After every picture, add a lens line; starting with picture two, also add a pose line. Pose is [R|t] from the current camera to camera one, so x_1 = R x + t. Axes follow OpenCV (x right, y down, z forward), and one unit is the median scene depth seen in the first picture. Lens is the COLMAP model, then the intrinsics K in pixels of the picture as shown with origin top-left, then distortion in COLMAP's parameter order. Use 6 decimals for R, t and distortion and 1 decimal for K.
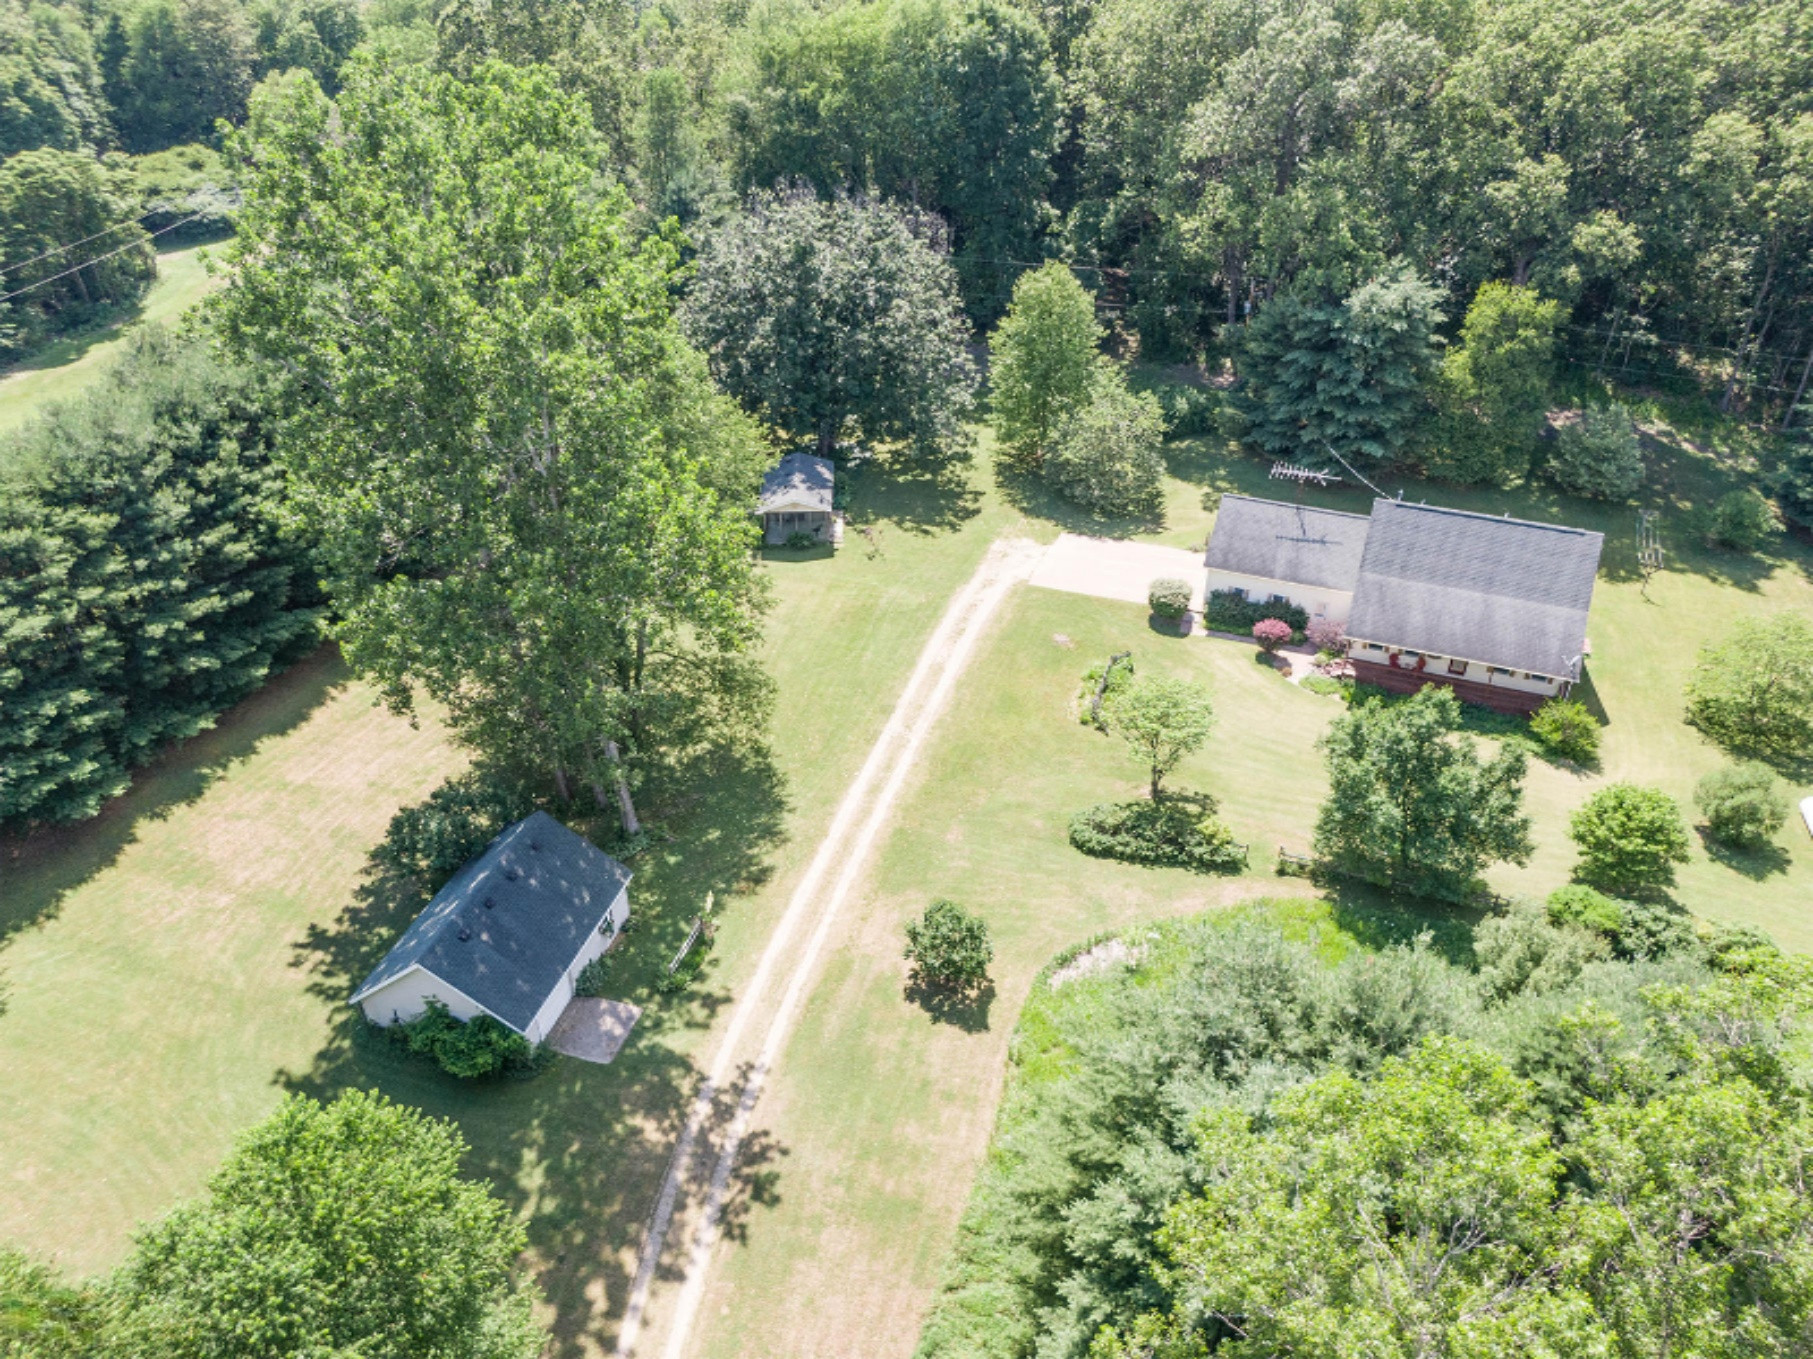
lens RADIAL K [[1300.7, 0, 906.5], [0, 1300.7, 679.5], [0, 0, 1]] dist [-0.007758, -0.002797]
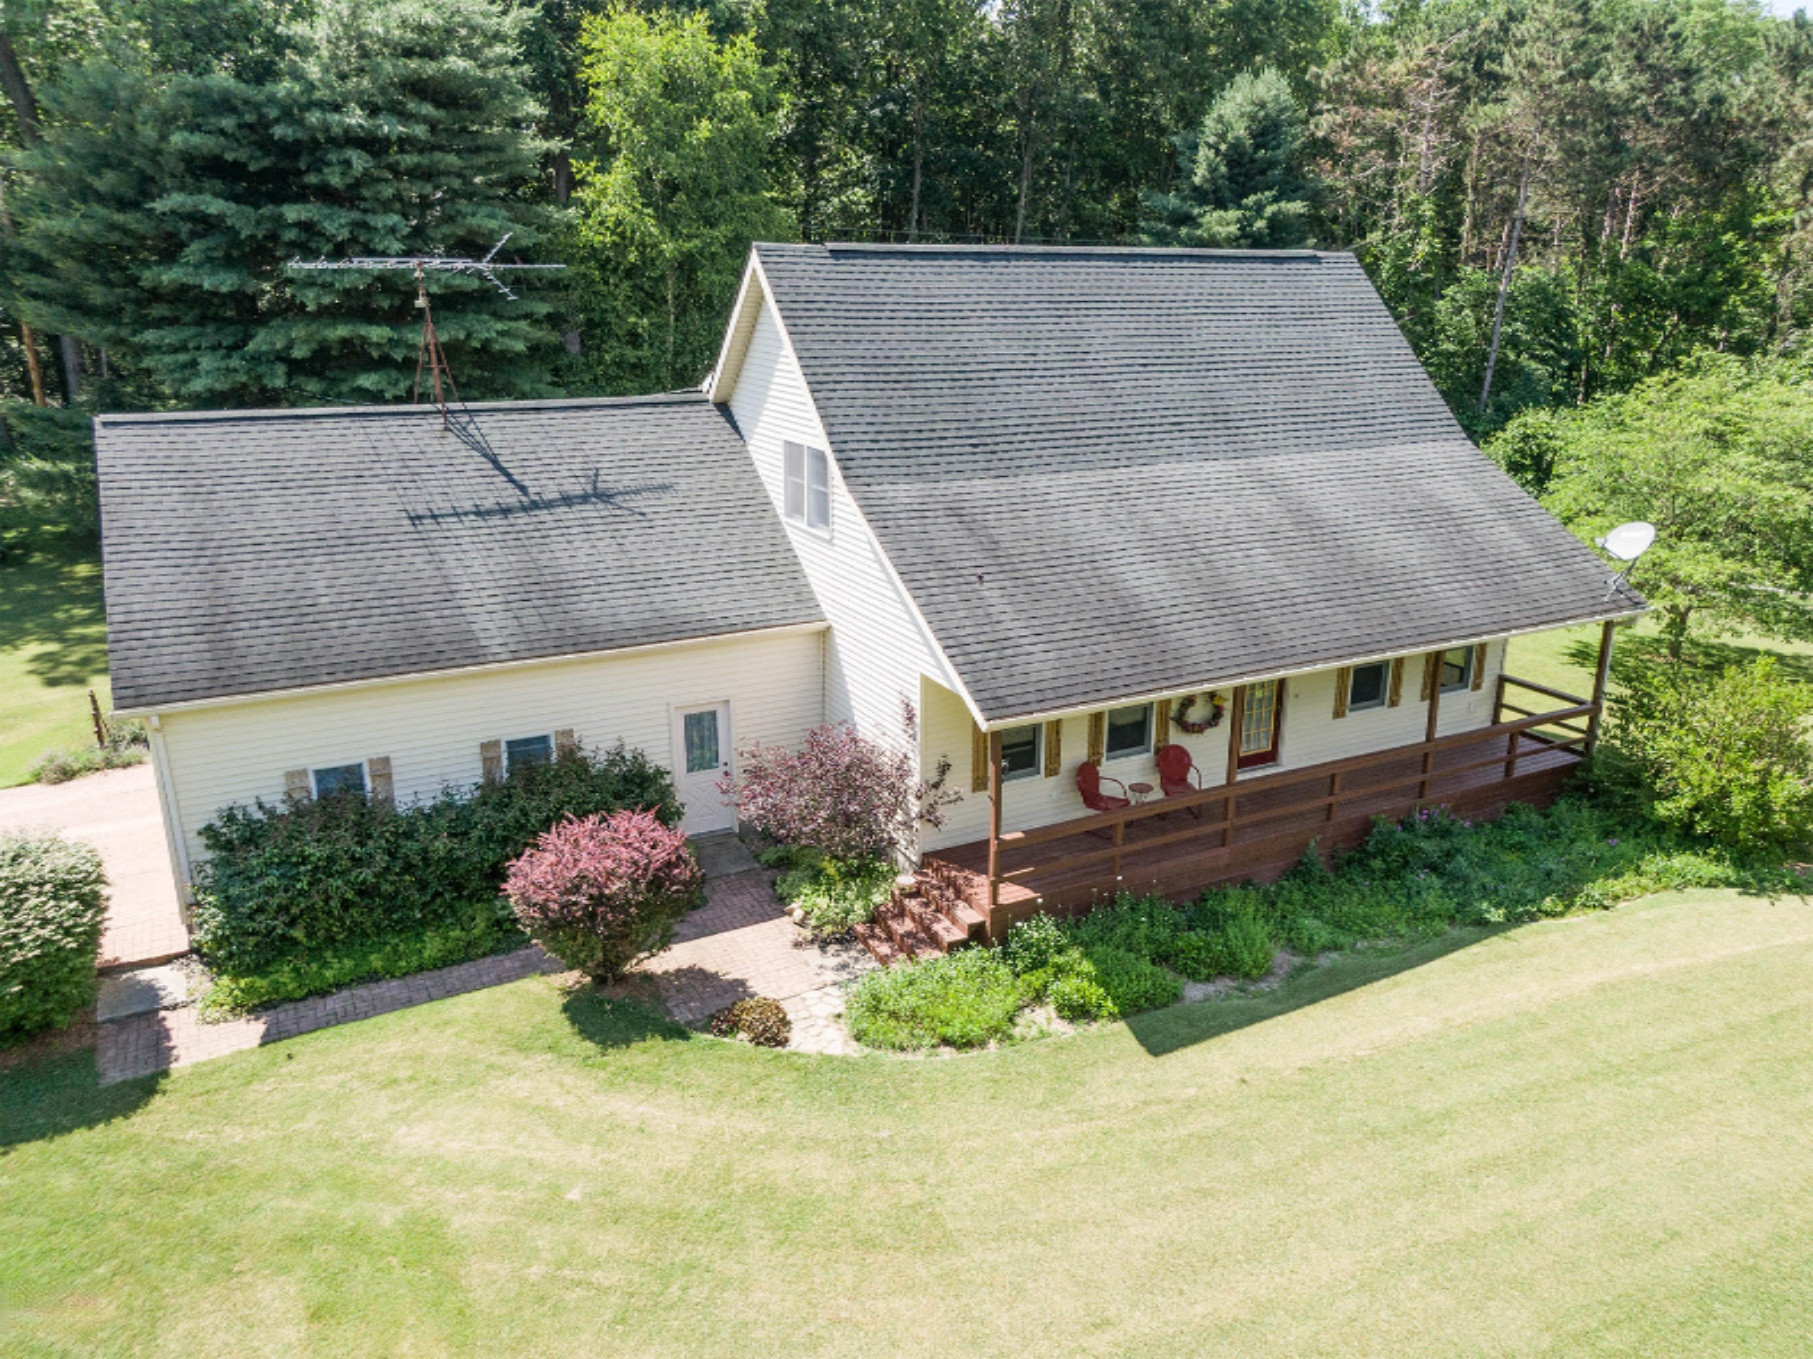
lens RADIAL K [[1300.7, 0, 906.5], [0, 1300.7, 679.5], [0, 0, 1]] dist [-0.007758, -0.002797]
pose [[0.648585, -0.222612, 0.727861, 0.170518], [0.425108, 0.899171, -0.103801, -0.022474], [-0.631364, 0.376743, 0.677823, 0.816340]]
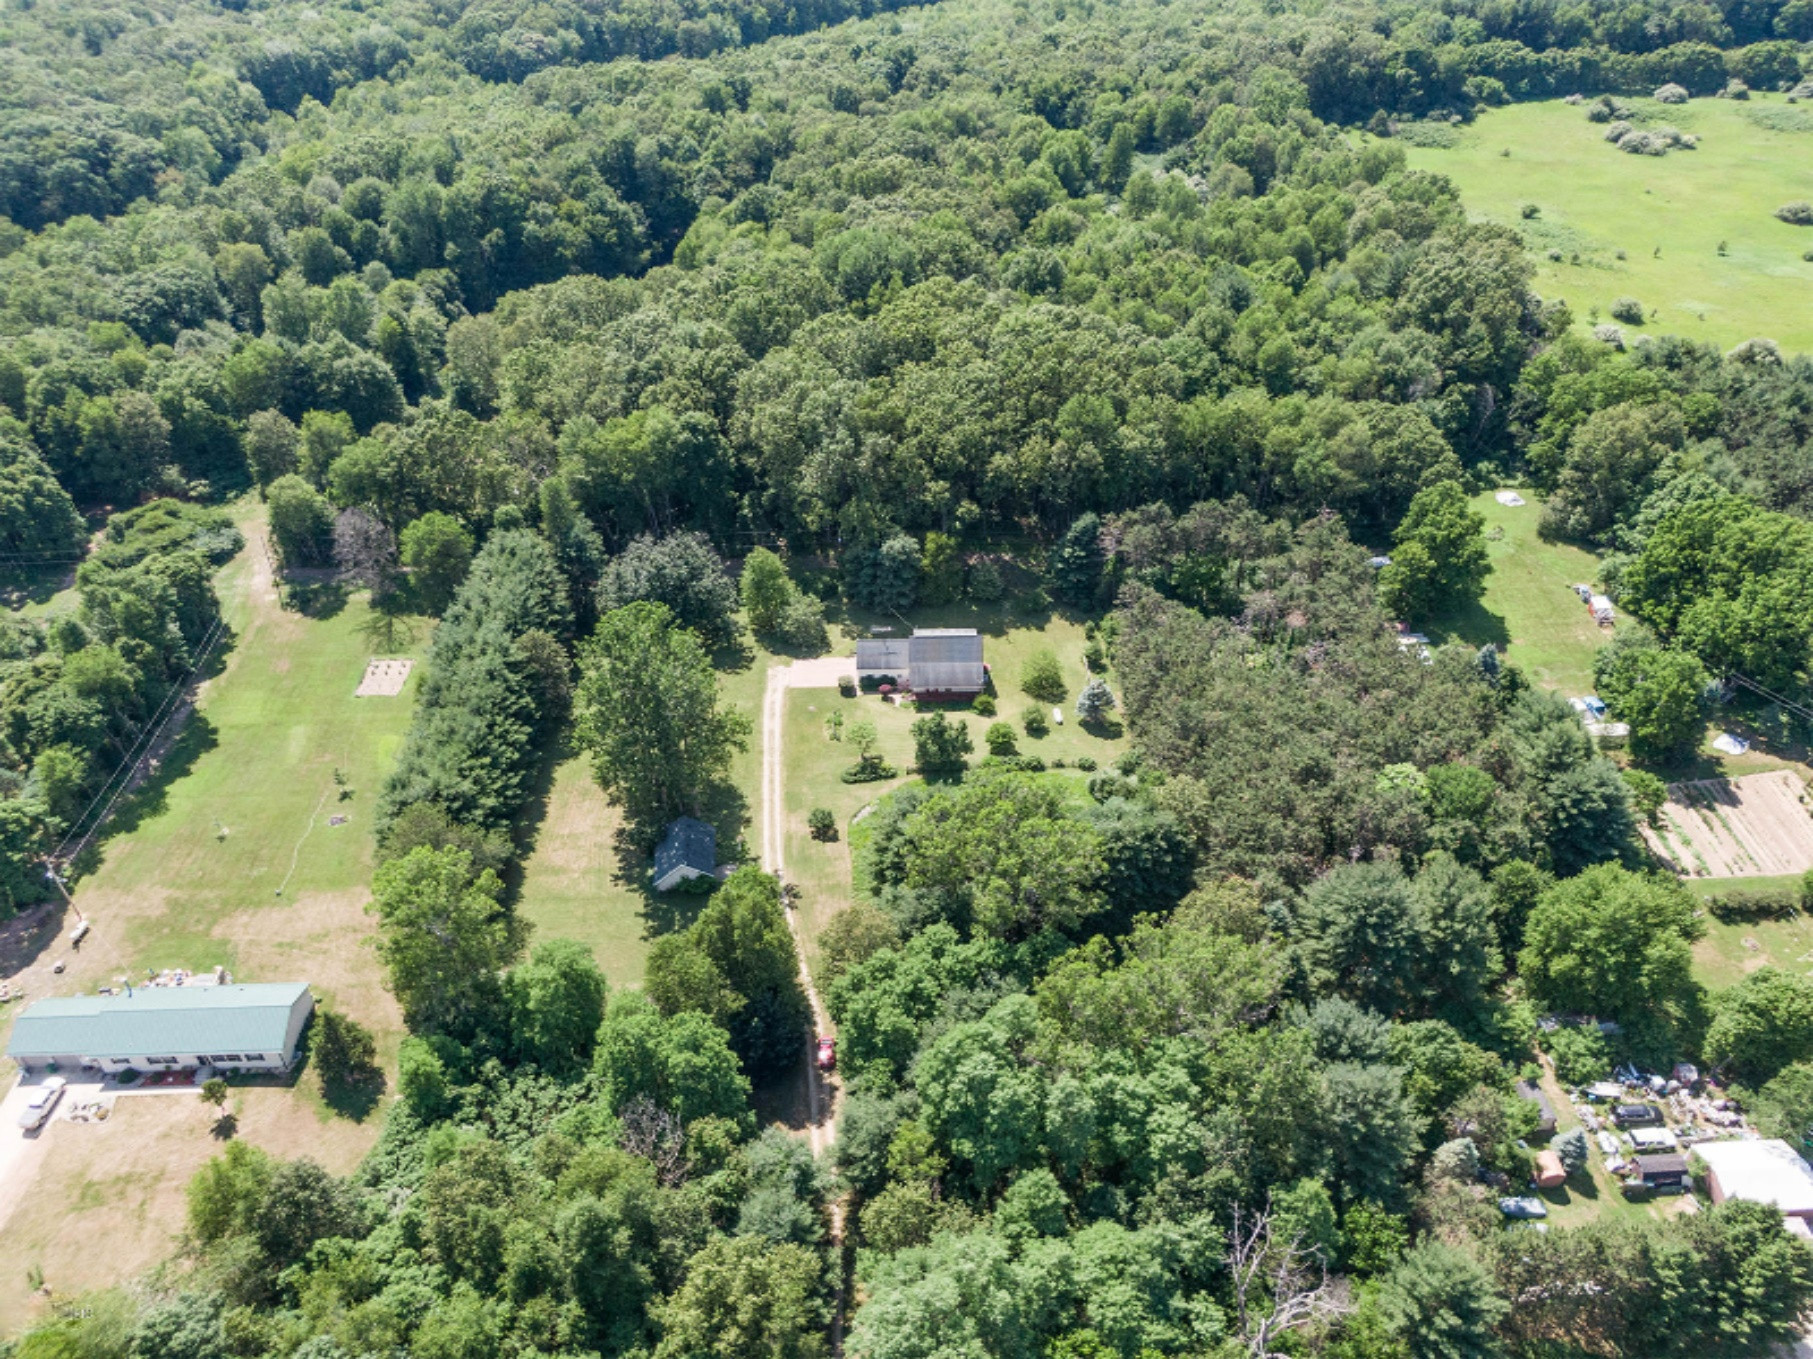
lens RADIAL K [[1300.7, 0, 906.5], [0, 1300.7, 679.5], [0, 0, 1]] dist [-0.007758, -0.002797]
pose [[0.926850, -0.241456, 0.287487, -0.467356], [0.226397, 0.970314, 0.085055, -0.281181], [-0.299490, -0.013747, 0.954000, -1.652166]]
